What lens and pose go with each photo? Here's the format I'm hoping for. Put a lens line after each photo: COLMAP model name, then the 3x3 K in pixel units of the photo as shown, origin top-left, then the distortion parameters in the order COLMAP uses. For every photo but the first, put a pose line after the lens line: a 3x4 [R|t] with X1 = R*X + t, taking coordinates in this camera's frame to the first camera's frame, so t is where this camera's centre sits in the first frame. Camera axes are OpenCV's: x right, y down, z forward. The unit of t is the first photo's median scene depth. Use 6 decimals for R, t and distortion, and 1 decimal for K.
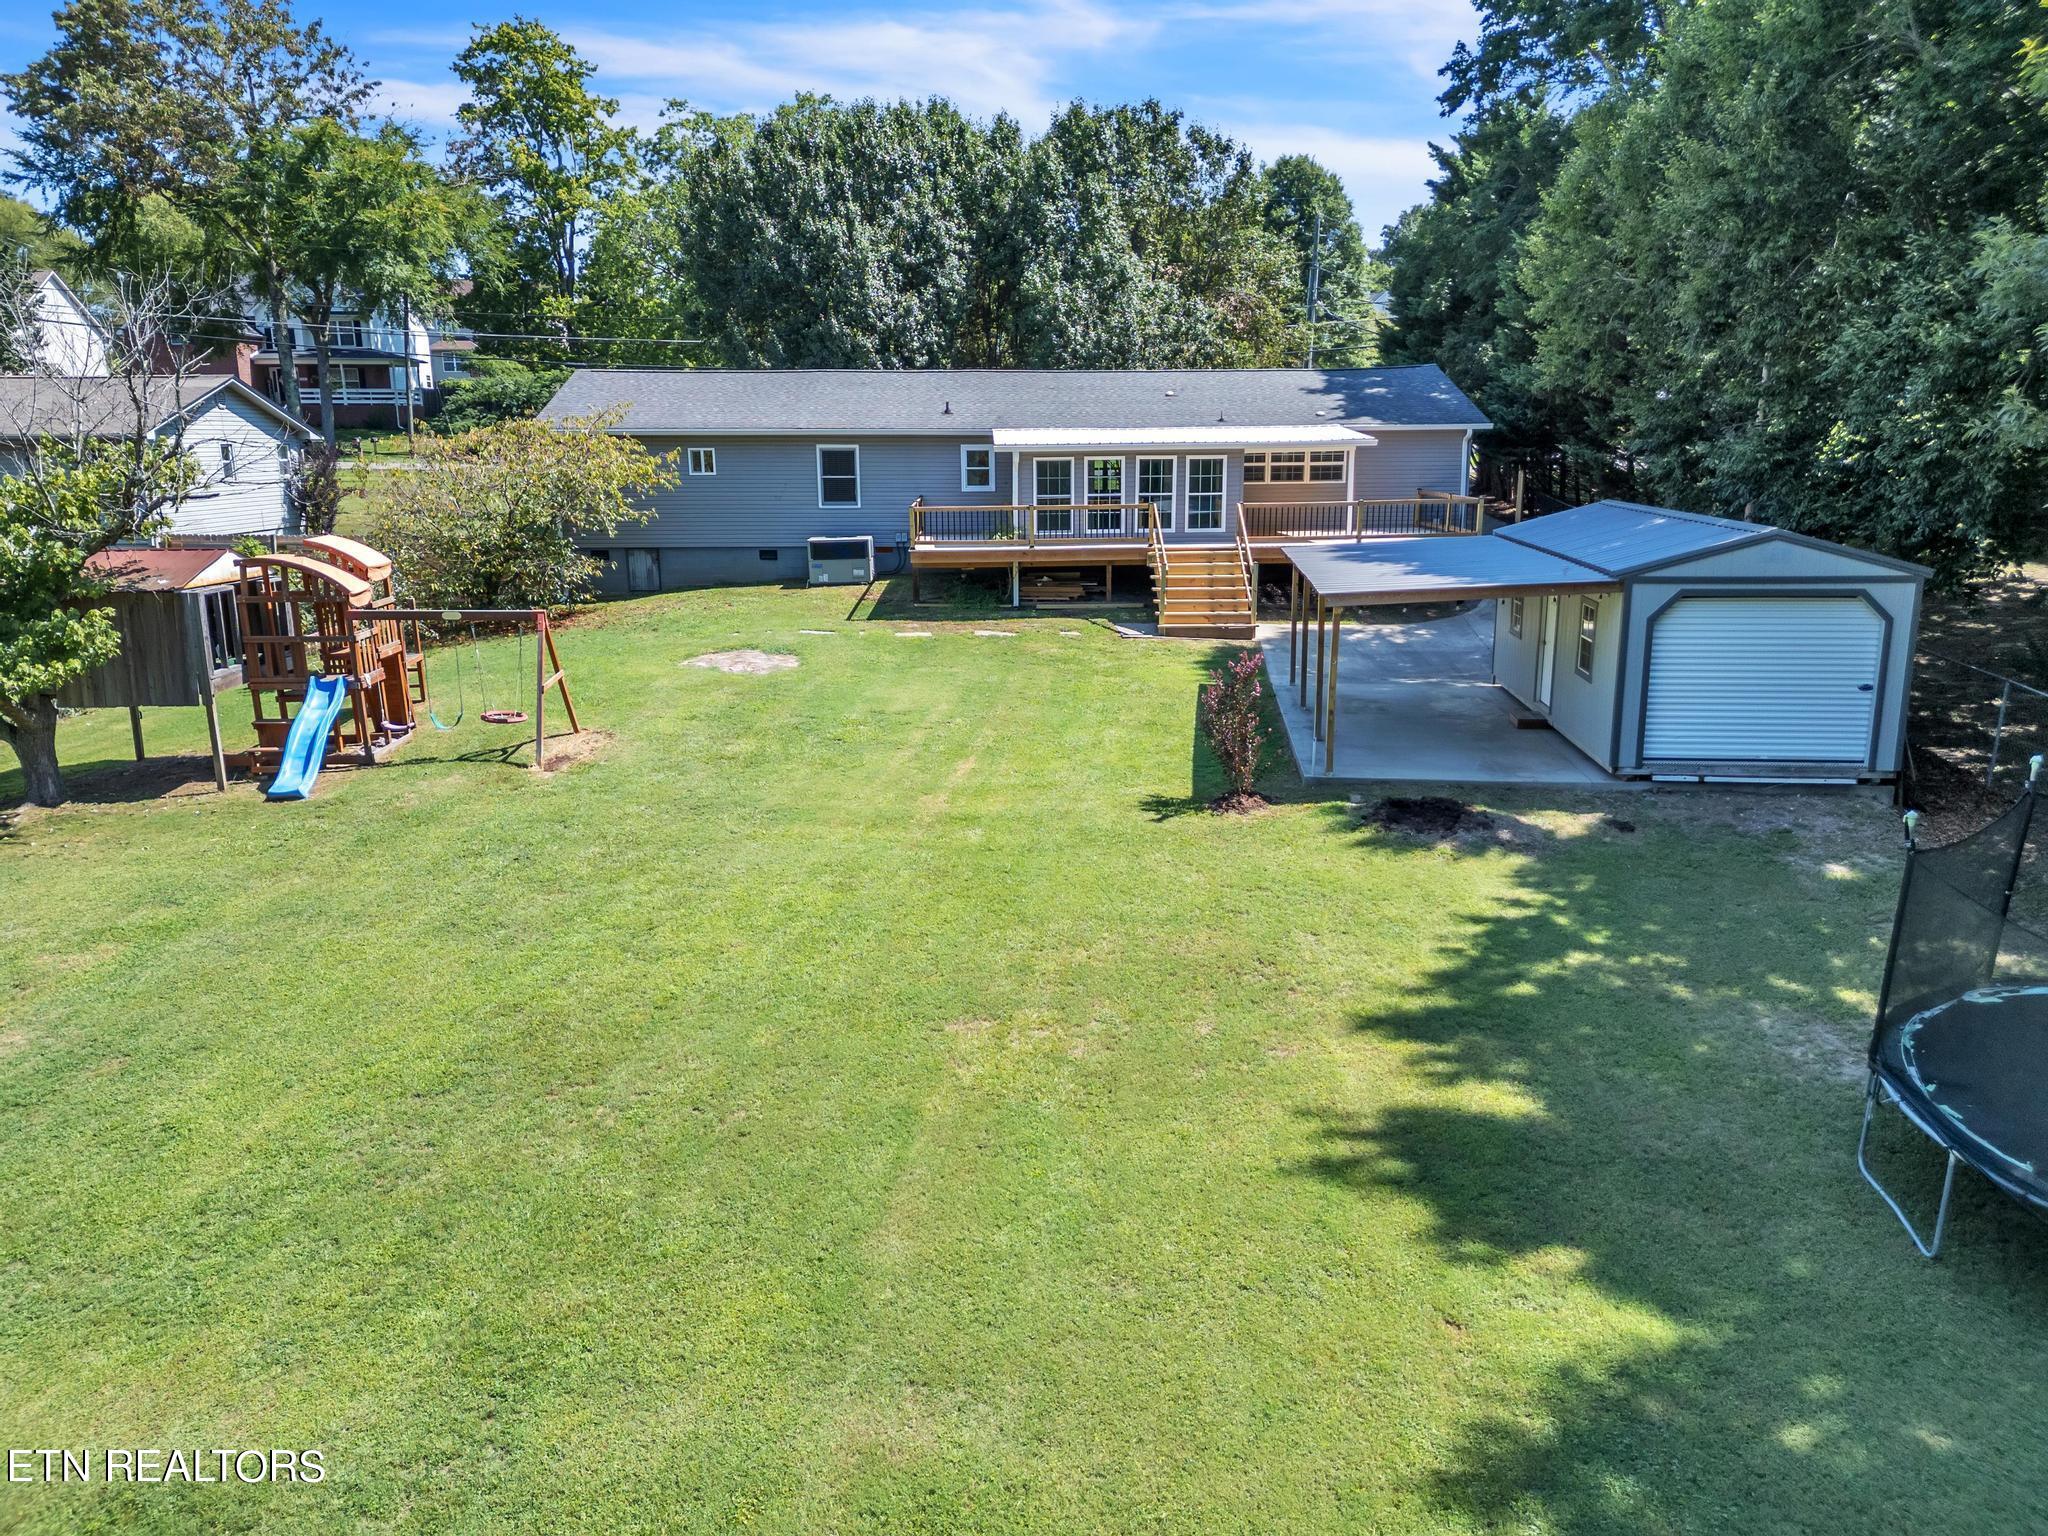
lens RADIAL K [[1434.0, 0, 1028.4], [0, 1434.0, 779.9], [0, 0, 1]] dist [0.019313, -0.015008]
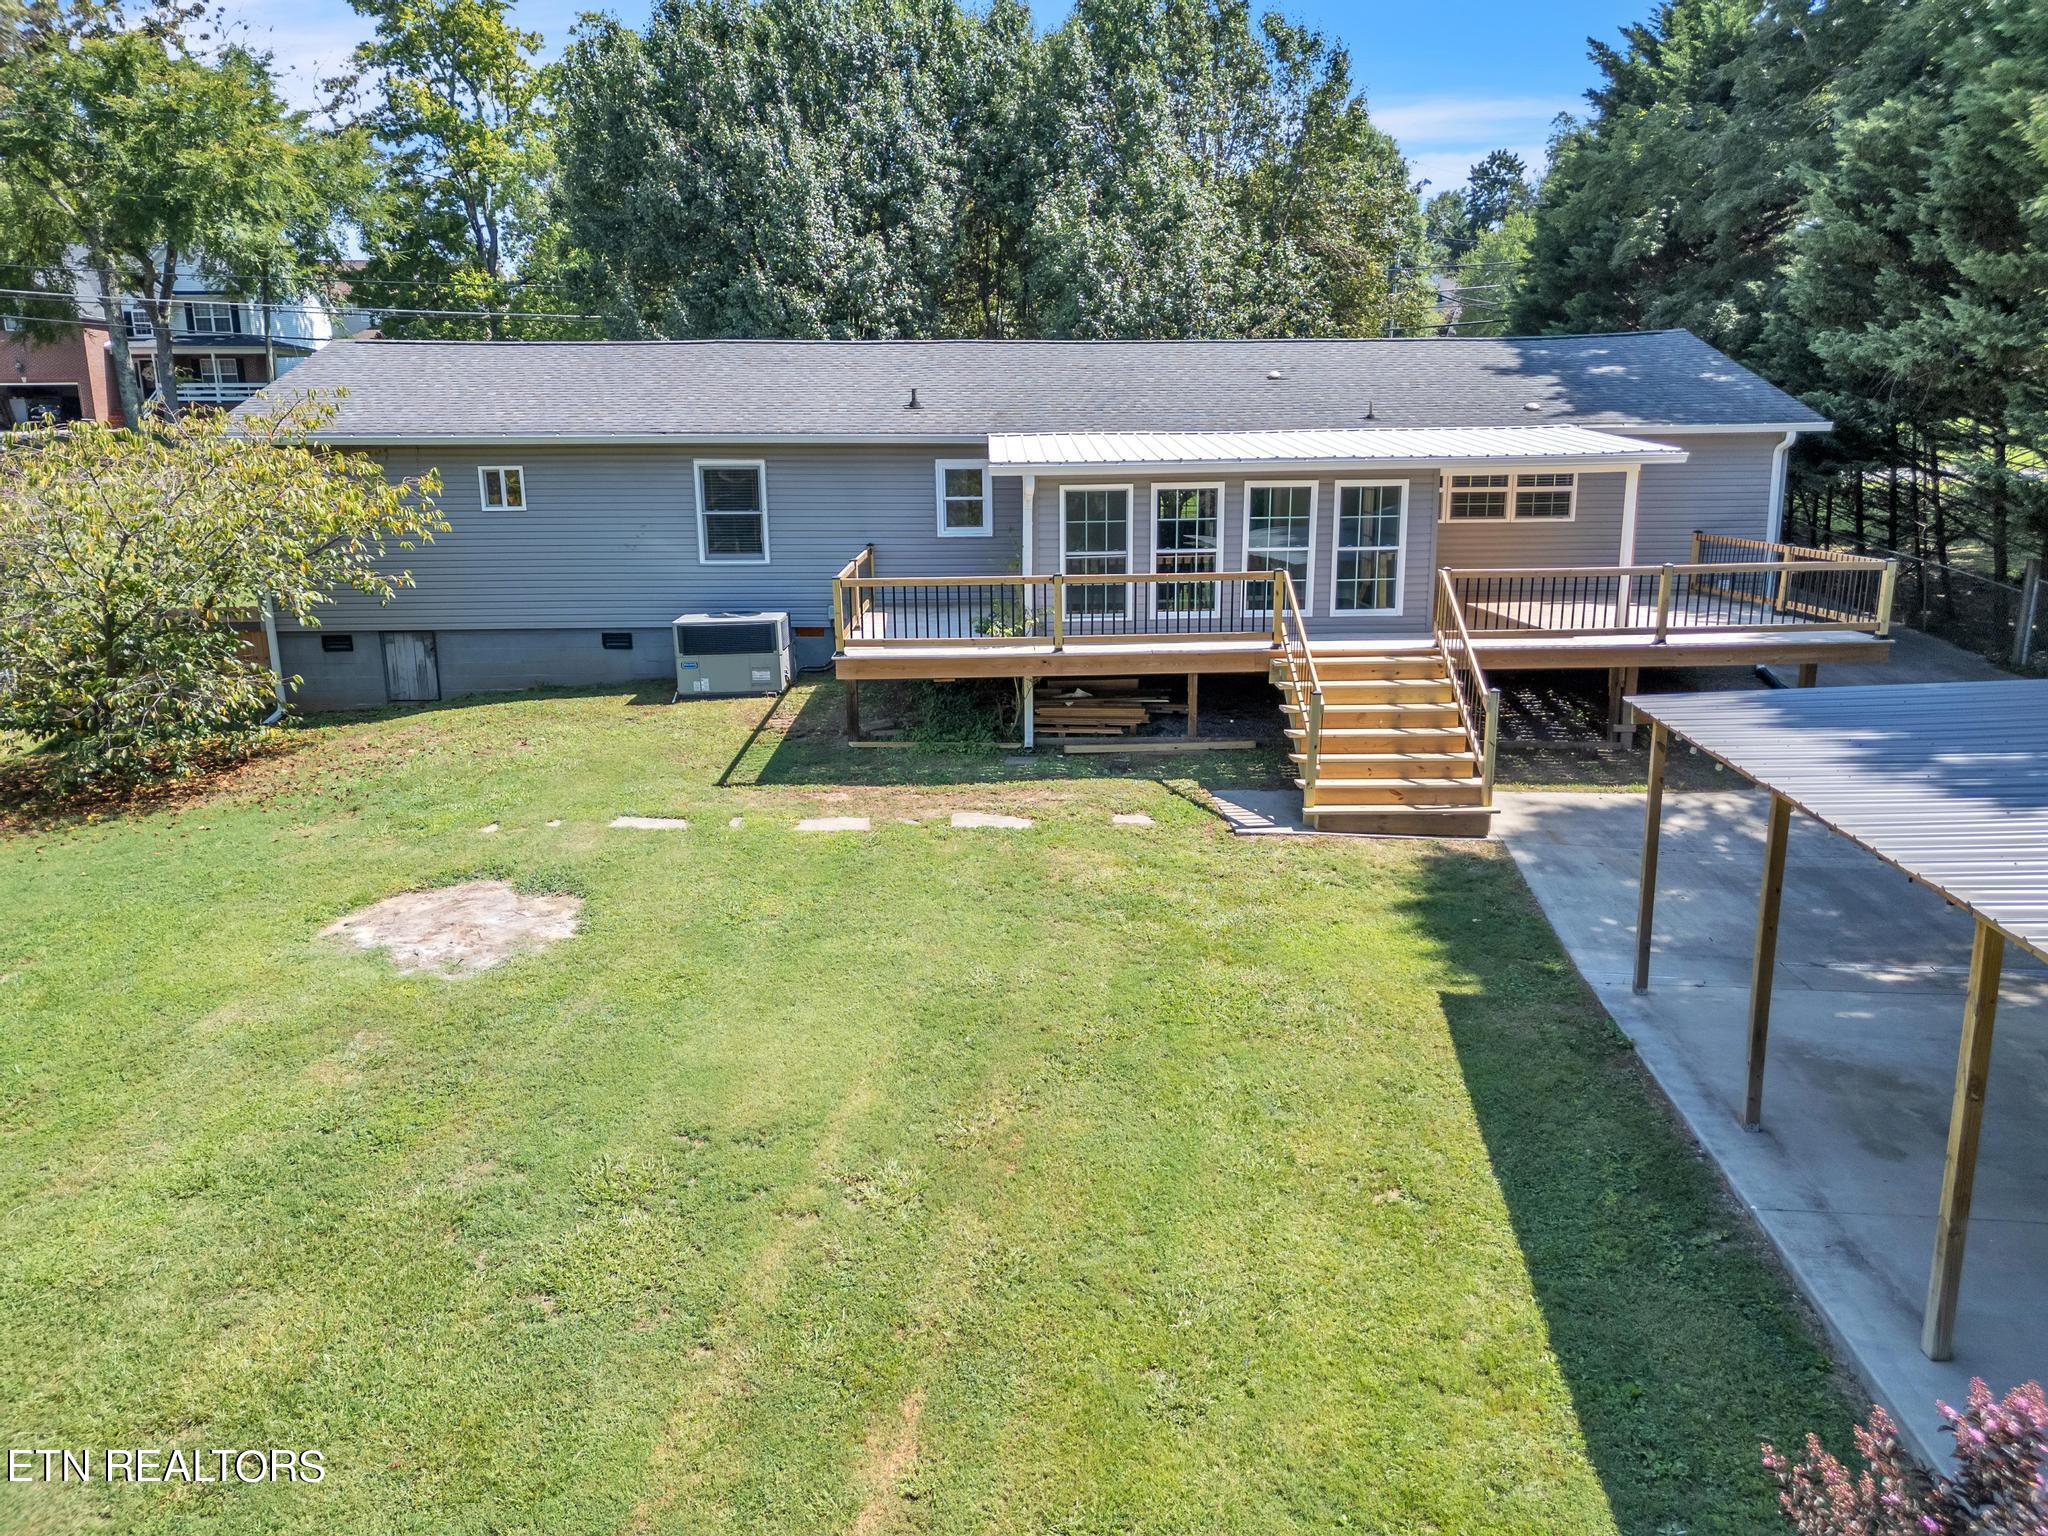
lens RADIAL K [[1434.0, 0, 1019.5], [0, 1434.0, 751.0], [0, 0, 1]] dist [0.019313, -0.015008]
pose [[0.999959, -0.000177, -0.009024, -0.006156], [0.000018, 0.999845, -0.017603, -0.094731], [0.009026, 0.017602, 0.999804, 0.377848]]
